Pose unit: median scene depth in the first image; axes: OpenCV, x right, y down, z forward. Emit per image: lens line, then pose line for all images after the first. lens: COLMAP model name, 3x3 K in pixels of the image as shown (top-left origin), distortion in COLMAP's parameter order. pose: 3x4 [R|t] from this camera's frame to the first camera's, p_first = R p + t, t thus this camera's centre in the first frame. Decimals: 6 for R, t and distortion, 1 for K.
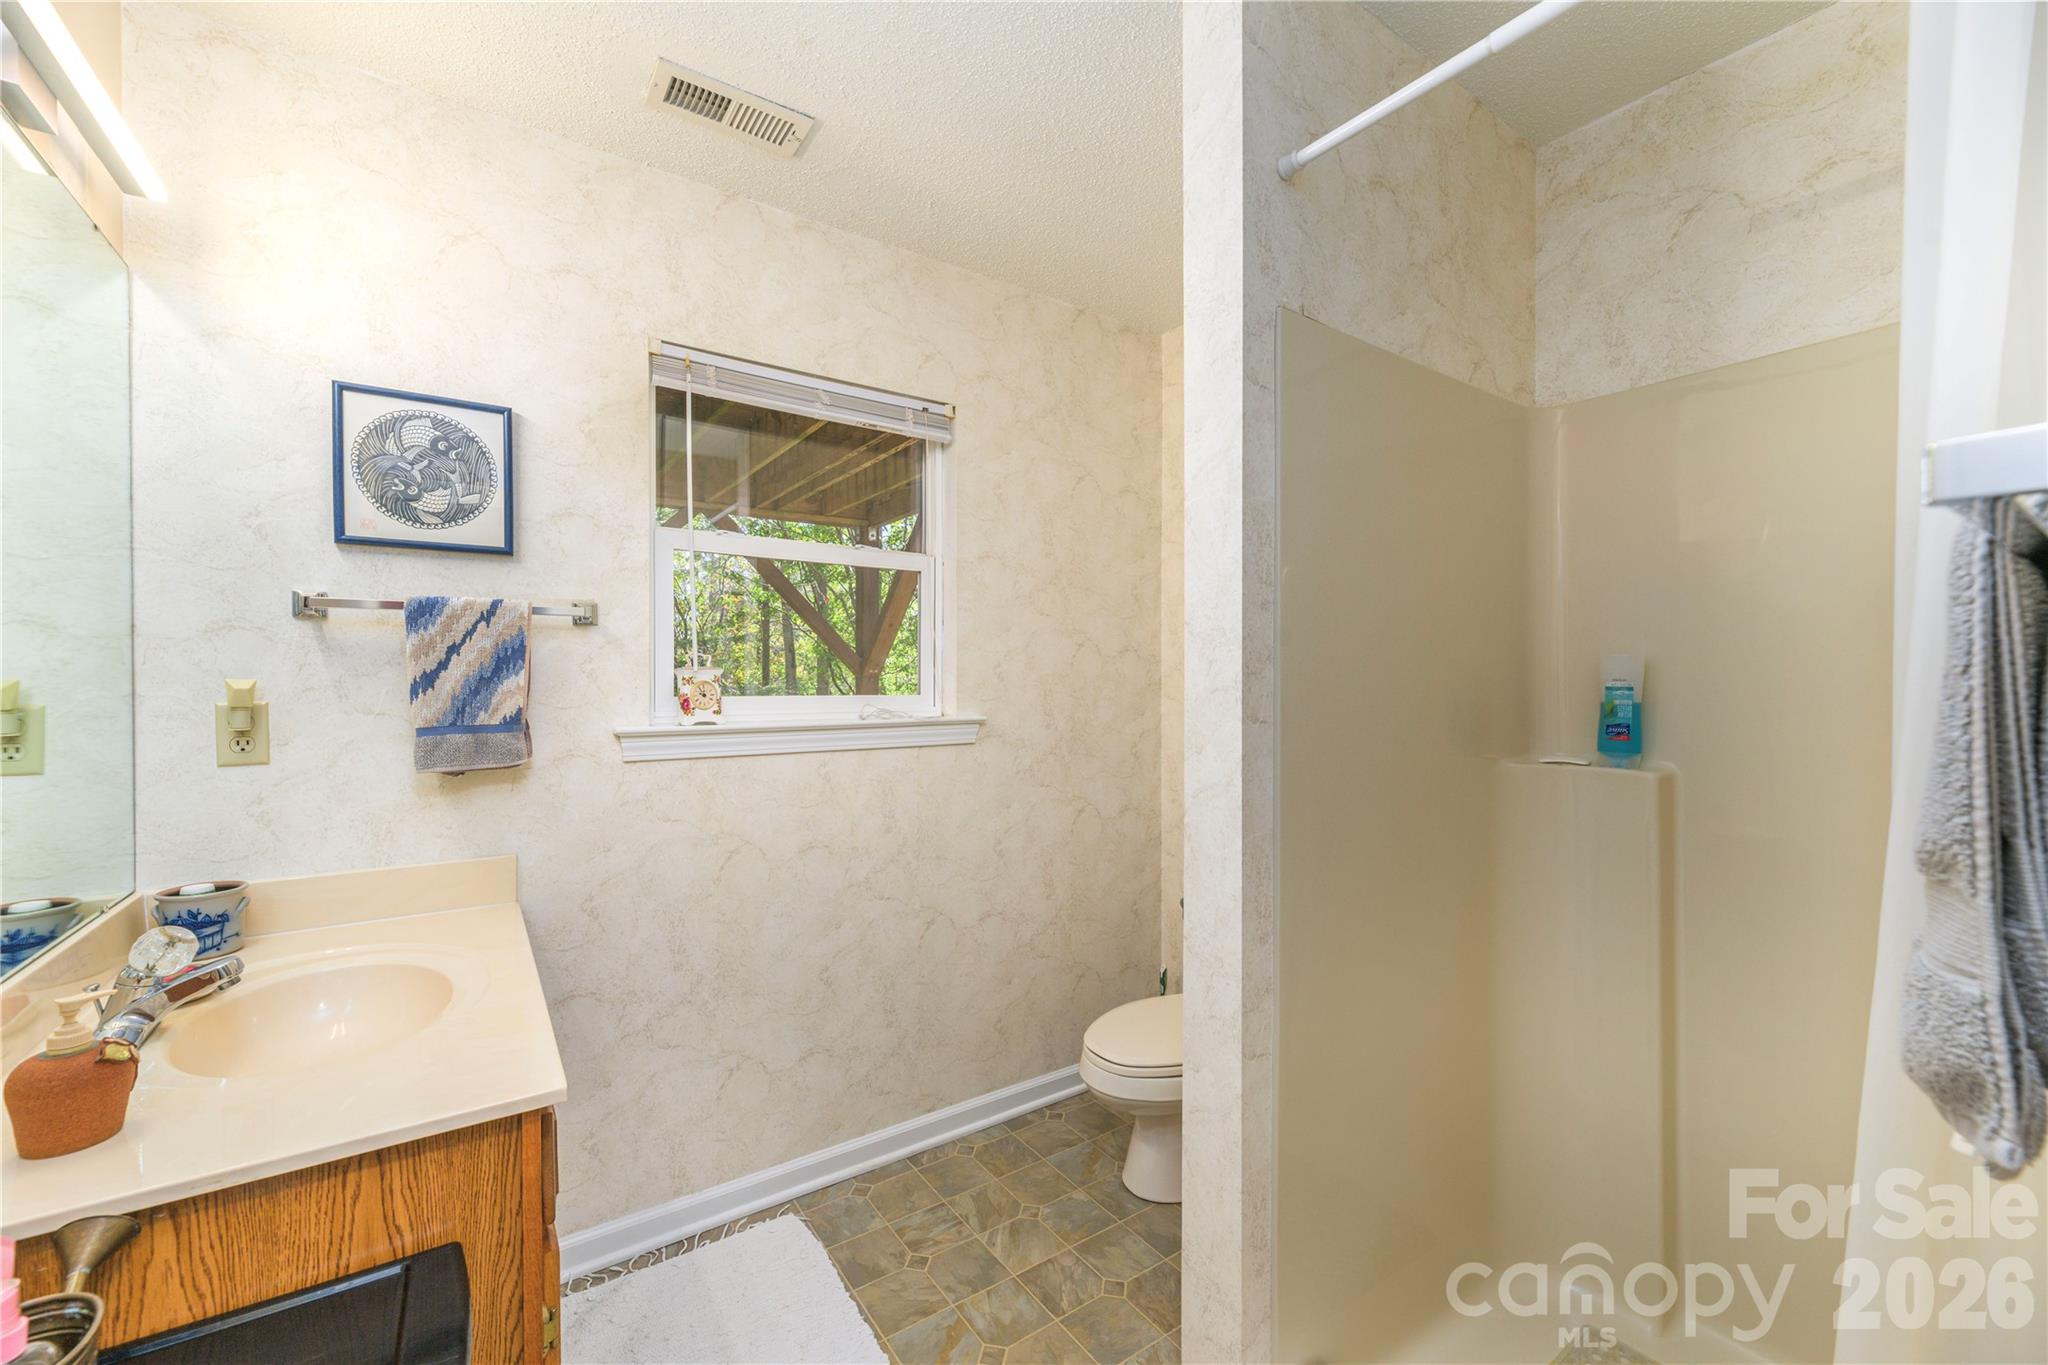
lens RADIAL K [[825.0, 0, 1030.6], [0, 825.0, 682.7], [0, 0, 1]] dist [0.000874, -0.000143]
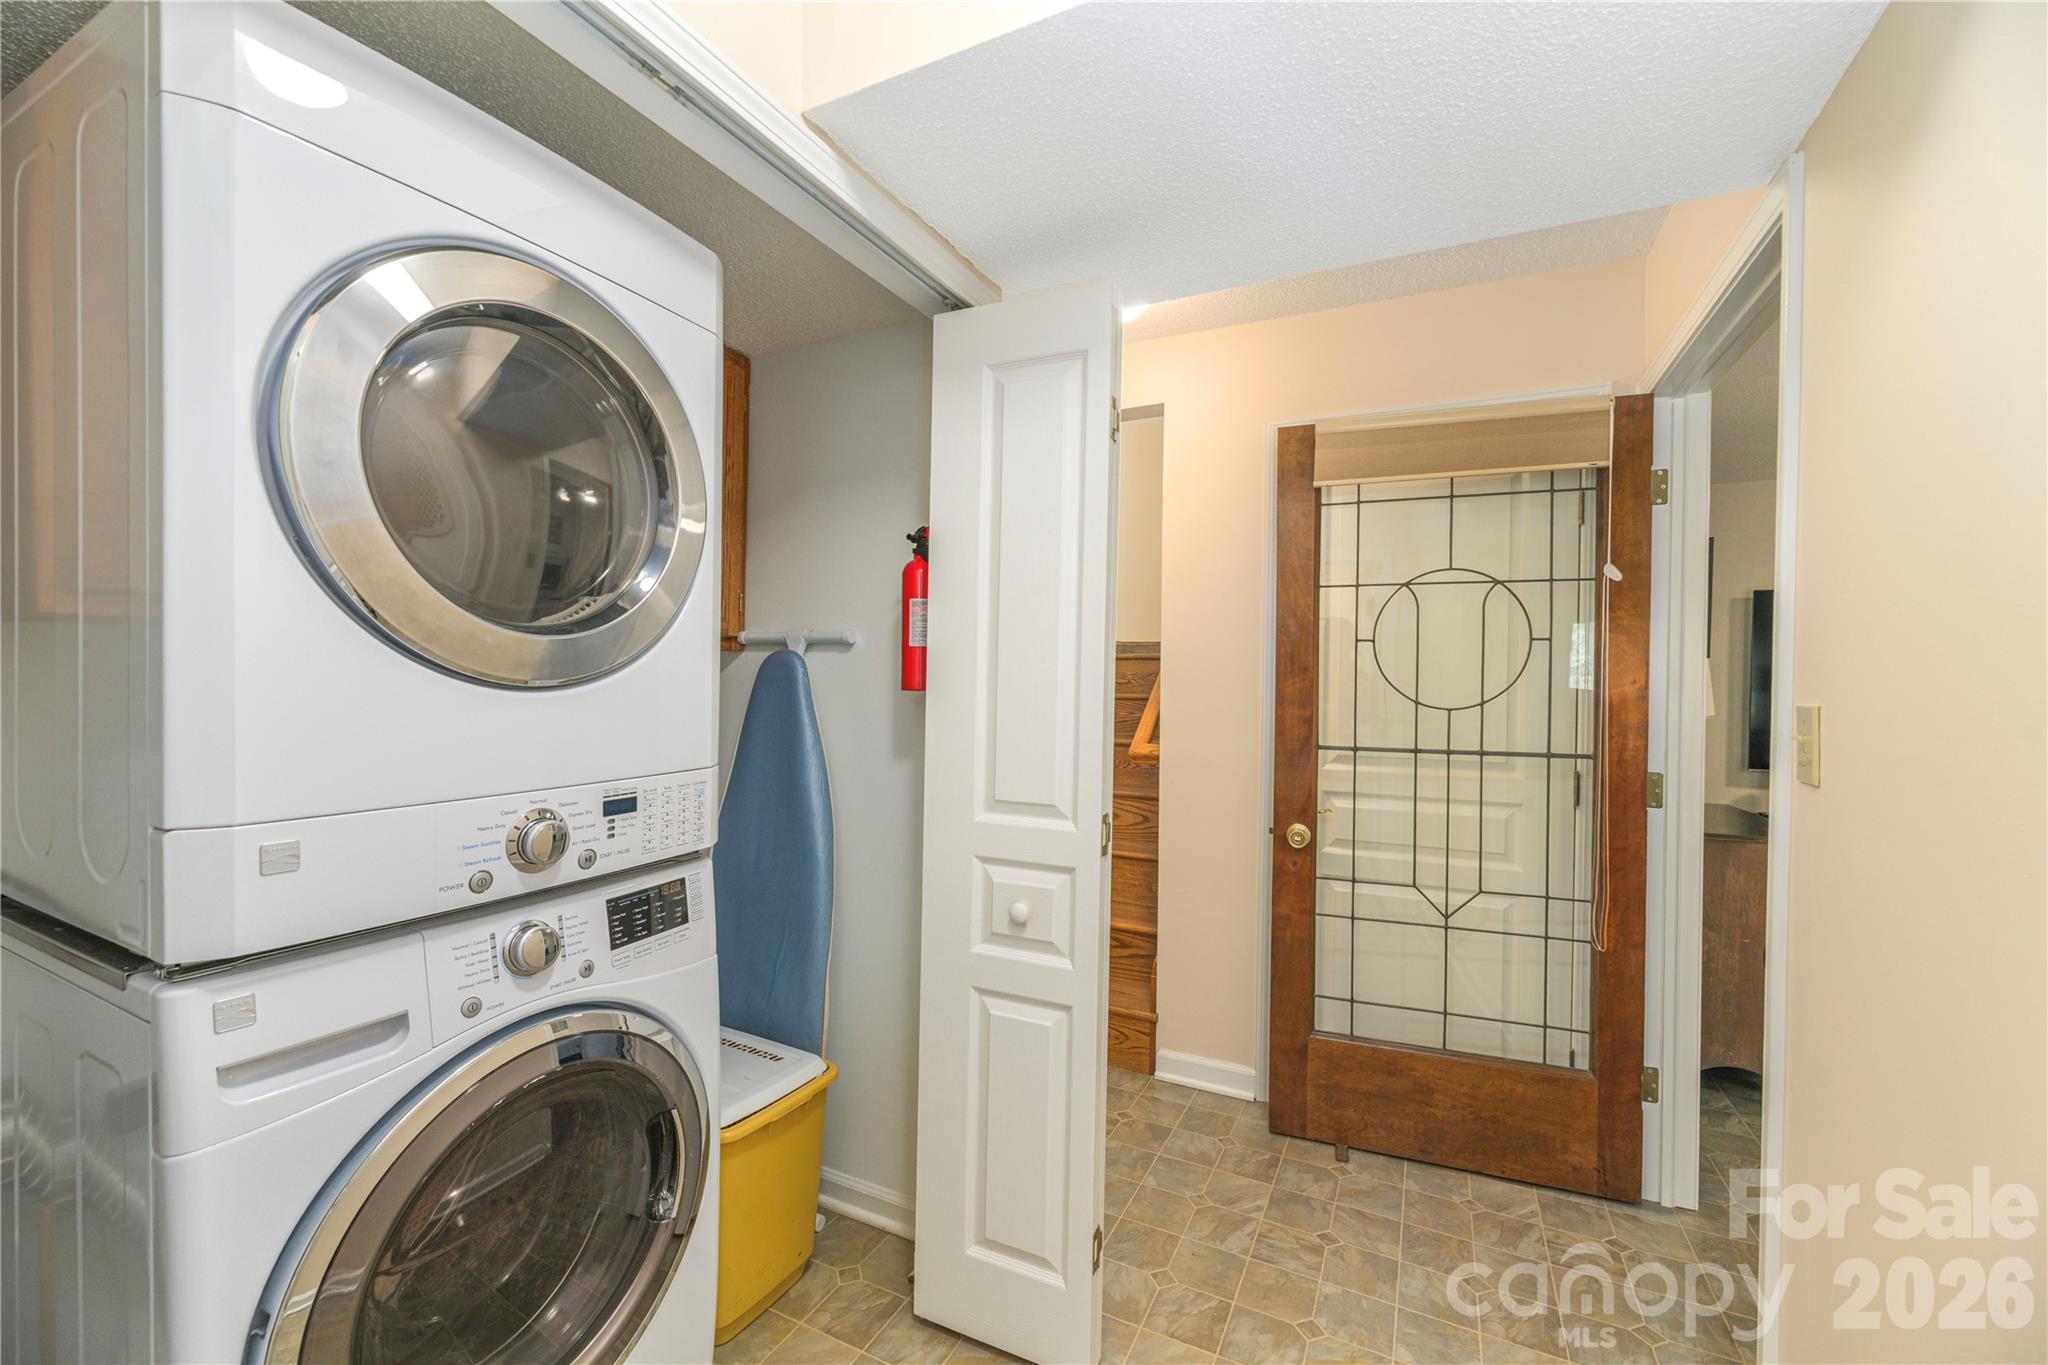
lens RADIAL K [[825.0, 0, 1024.6], [0, 825.0, 692.5], [0, 0, 1]] dist [0.000874, -0.000143]
pose [[-0.476234, -0.014727, 0.879195, -0.490562], [-0.008743, 0.999890, 0.012013, -0.003298], [-0.879275, -0.001966, -0.476310, 1.041259]]
